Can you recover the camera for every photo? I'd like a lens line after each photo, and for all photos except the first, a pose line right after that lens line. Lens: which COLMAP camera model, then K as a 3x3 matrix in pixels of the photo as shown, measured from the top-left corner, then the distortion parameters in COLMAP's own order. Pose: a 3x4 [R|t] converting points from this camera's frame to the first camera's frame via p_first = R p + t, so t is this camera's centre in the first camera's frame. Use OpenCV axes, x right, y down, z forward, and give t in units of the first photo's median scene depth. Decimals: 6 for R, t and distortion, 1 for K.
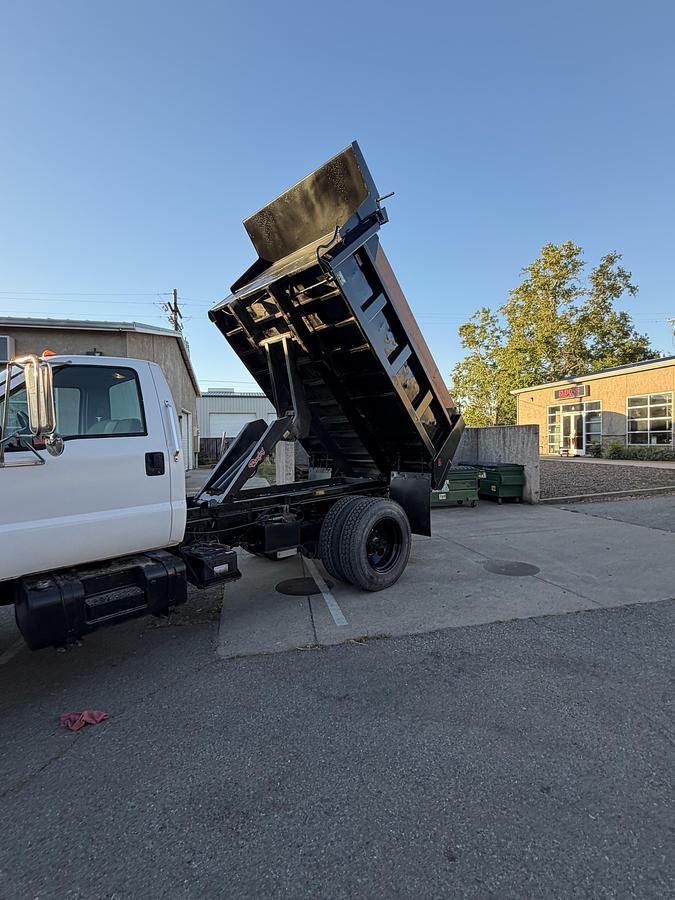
lens RADIAL K [[436.3, 0, 340.1], [0, 436.3, 444.2], [0, 0, 1]] dist [0.002067, 0.000232]
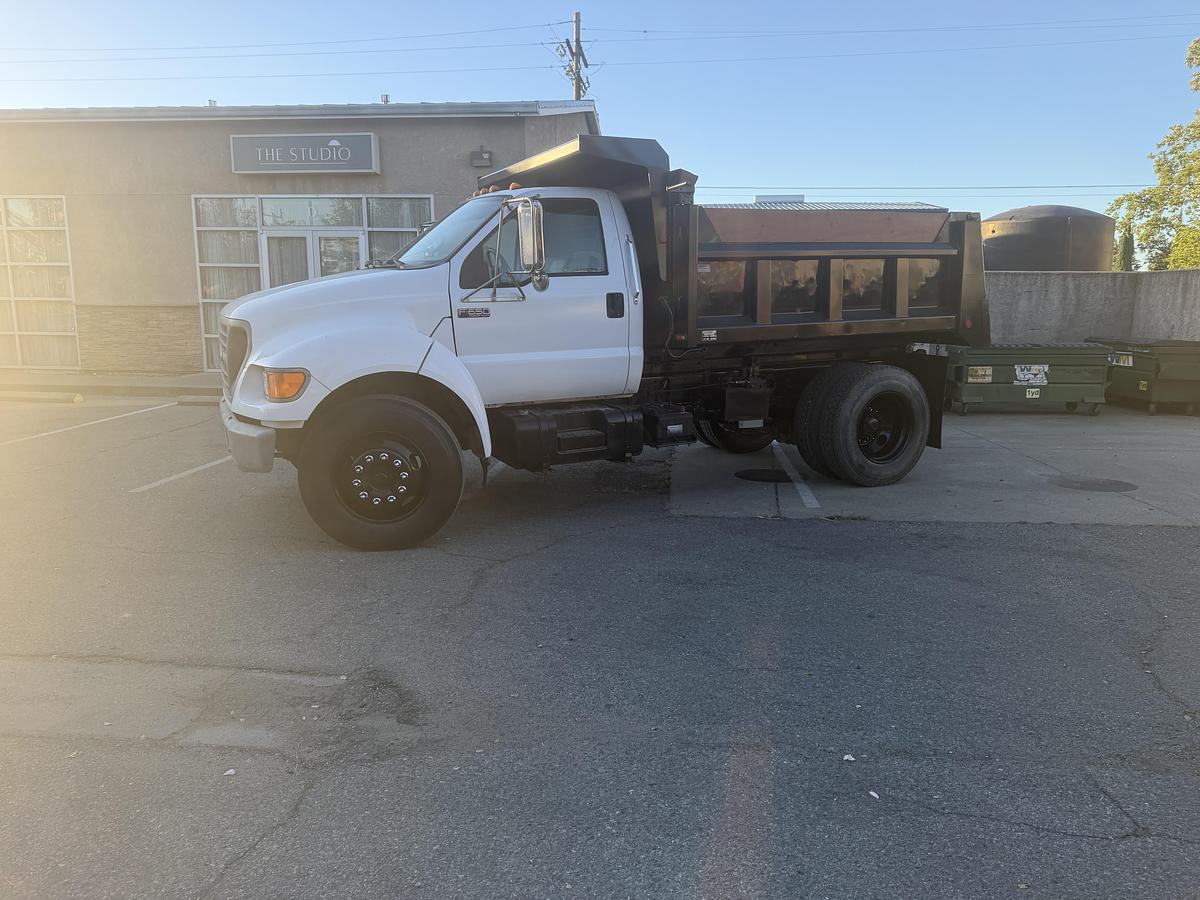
lens RADIAL K [[843.8, 0, 591.2], [0, 843.8, 451.0], [0, 0, 1]] dist [0.083728, -0.102672]
pose [[0.947674, 0.074528, -0.310419, 0.017015], [-0.021611, 0.985114, 0.170538, 0.006491], [0.318508, -0.154906, 0.935177, -0.112187]]
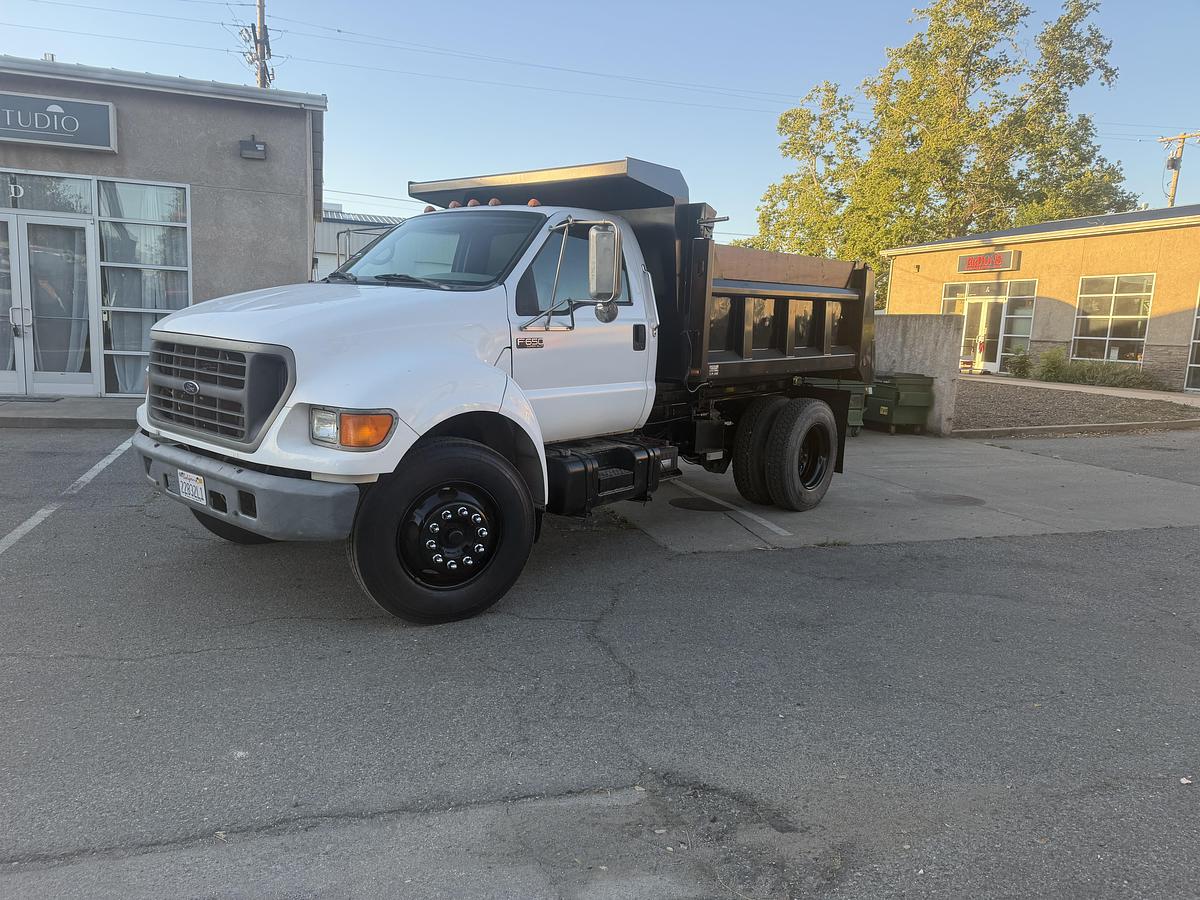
lens RADIAL K [[848.3, 0, 598.3], [0, 848.3, 444.8], [0, 0, 1]] dist [0.080045, -0.097530]
pose [[0.993386, 0.046739, 0.104882, -0.097368], [-0.060091, 0.989953, 0.127996, 0.006509], [-0.097846, -0.133451, 0.986213, -0.108541]]
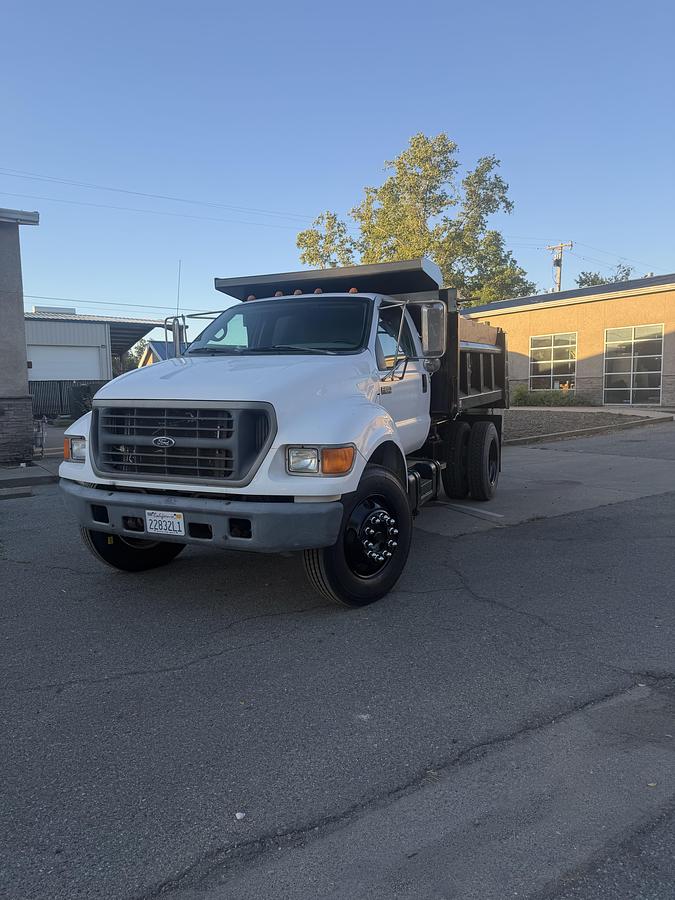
lens RADIAL K [[636.3, 0, 333.9], [0, 636.3, 439.6], [0, 0, 1]] dist [0.080045, -0.097530]
pose [[0.933553, -0.030232, 0.357162, -0.189354], [0.006772, 0.997746, 0.066755, 0.011749], [-0.358375, -0.059901, 0.931654, -0.090516]]
